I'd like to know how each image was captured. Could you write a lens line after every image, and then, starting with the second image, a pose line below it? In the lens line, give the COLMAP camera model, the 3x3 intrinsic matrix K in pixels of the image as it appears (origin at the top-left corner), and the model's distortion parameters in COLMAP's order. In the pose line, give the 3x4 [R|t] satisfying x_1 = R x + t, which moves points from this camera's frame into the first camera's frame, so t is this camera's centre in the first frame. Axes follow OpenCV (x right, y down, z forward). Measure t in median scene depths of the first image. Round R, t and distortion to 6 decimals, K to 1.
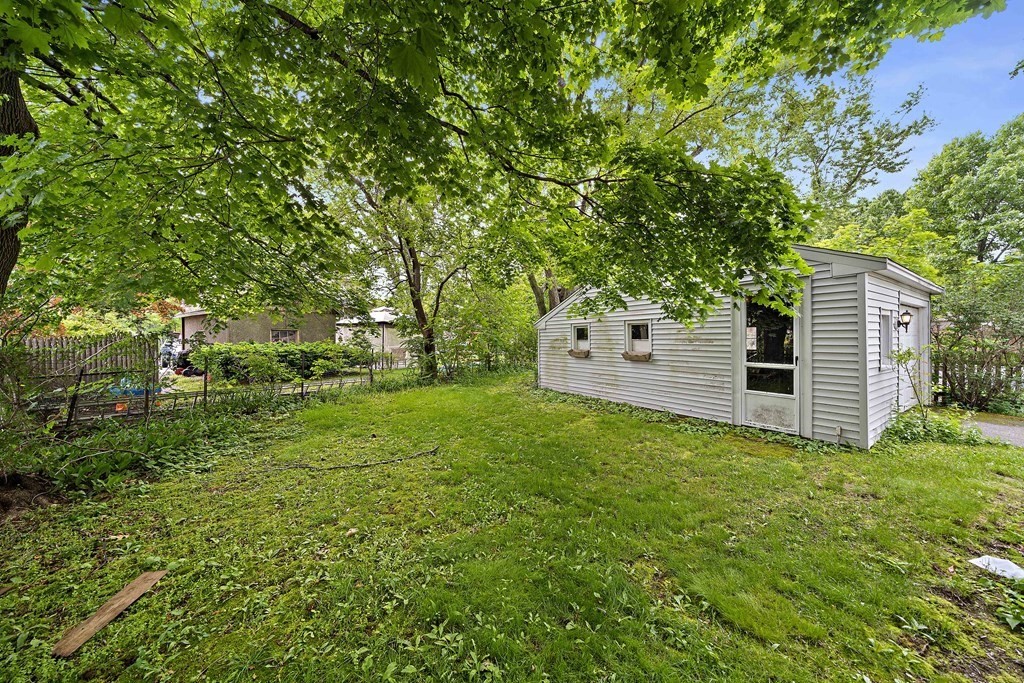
lens RADIAL K [[350.5, 0, 512.8], [0, 350.5, 337.6], [0, 0, 1]] dist [-0.006217, 0.000988]
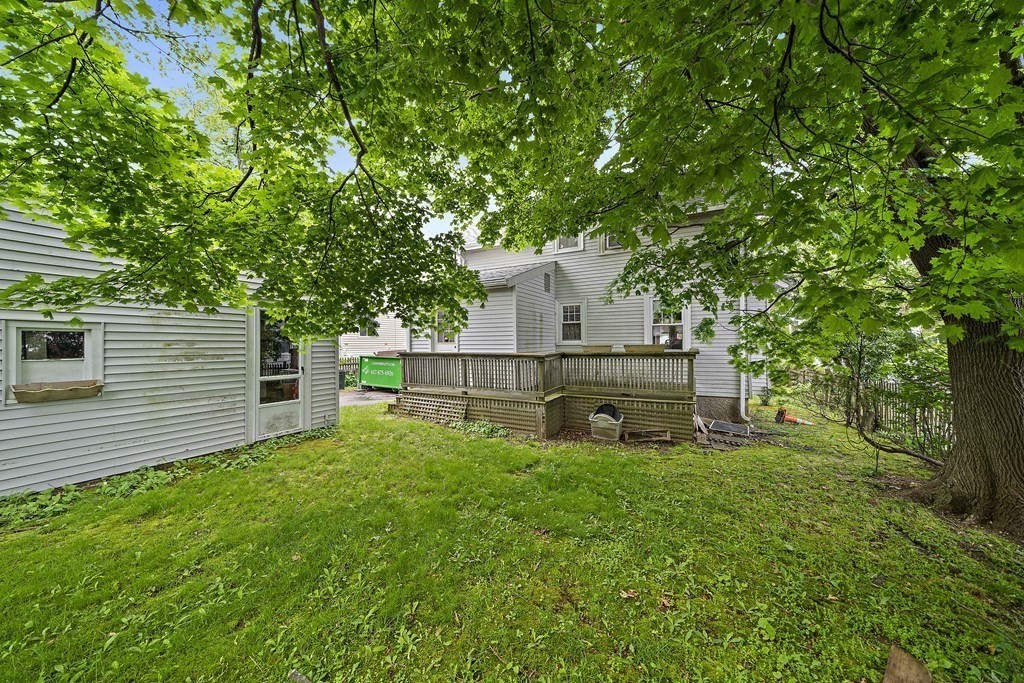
lens RADIAL K [[350.5, 0, 509.4], [0, 350.5, 343.3], [0, 0, 1]] dist [-0.006217, 0.000988]
pose [[-0.481954, 0.022447, 0.875909, -0.547783], [0.017986, 0.999715, -0.015723, 0.002772], [-0.876012, 0.008176, -0.482221, 0.841372]]
